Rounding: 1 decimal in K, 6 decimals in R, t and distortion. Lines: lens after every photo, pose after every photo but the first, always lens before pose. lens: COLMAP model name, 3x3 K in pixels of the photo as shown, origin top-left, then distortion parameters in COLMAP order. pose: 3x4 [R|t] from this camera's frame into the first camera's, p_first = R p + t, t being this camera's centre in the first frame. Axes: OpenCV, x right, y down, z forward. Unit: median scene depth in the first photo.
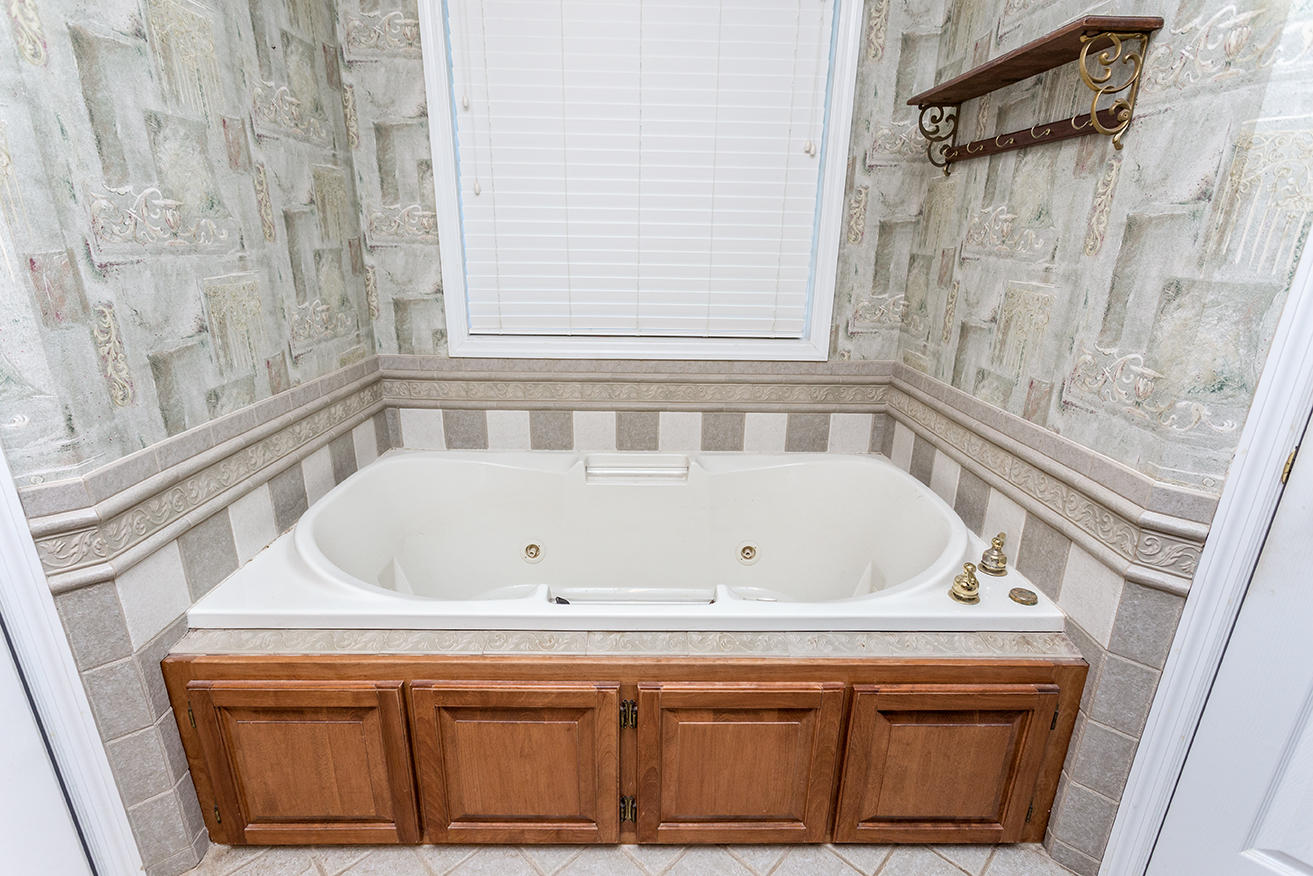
lens RADIAL K [[626.0, 0, 653.7], [0, 626.0, 439.5], [0, 0, 1]] dist [0.003816, -0.000187]
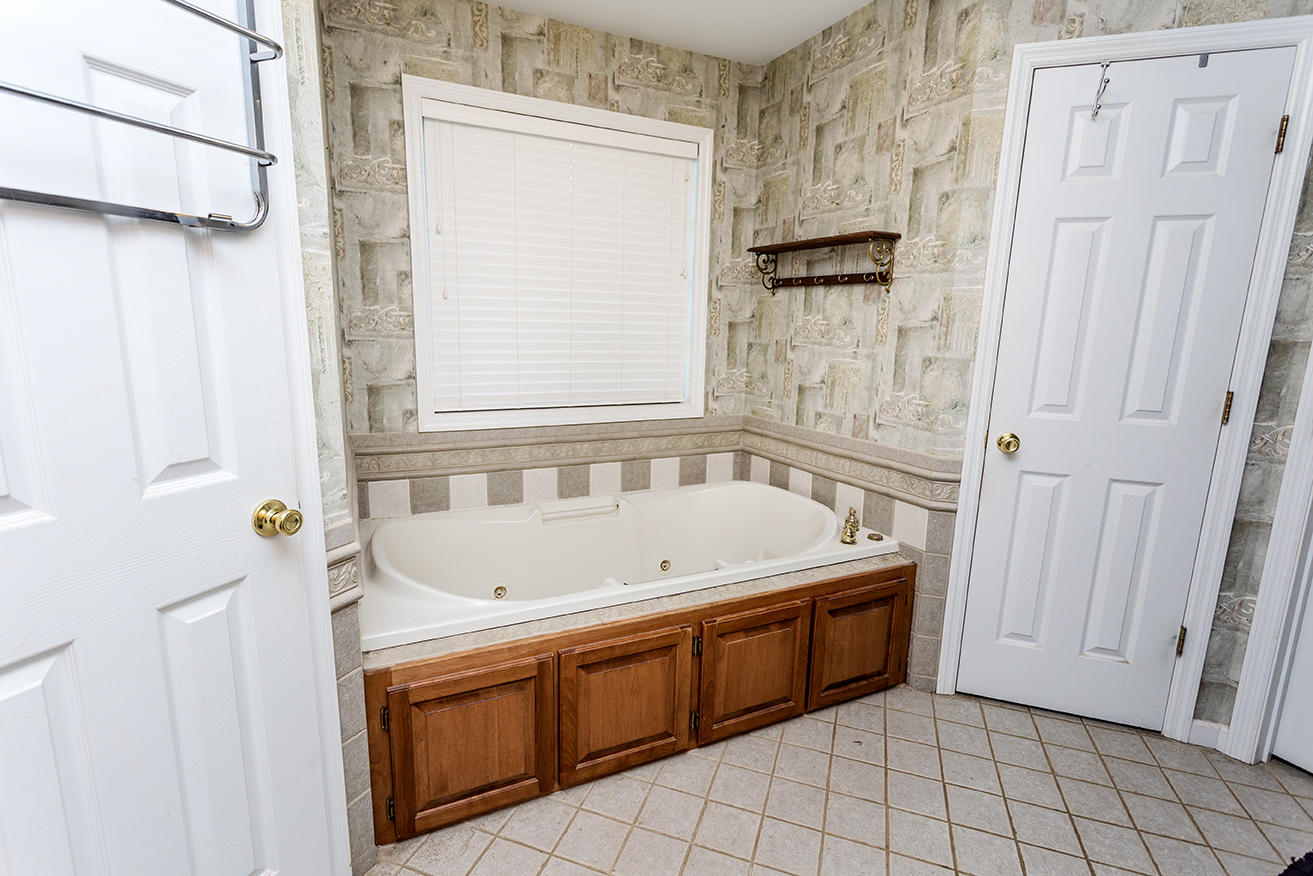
lens RADIAL K [[626.0, 0, 657.7], [0, 626.0, 440.5], [0, 0, 1]] dist [0.003816, -0.000187]
pose [[0.907282, -0.074267, 0.413912, -0.651489], [0.124637, 0.987547, -0.096006, 0.079023], [-0.401627, 0.138693, 0.905240, -0.359629]]
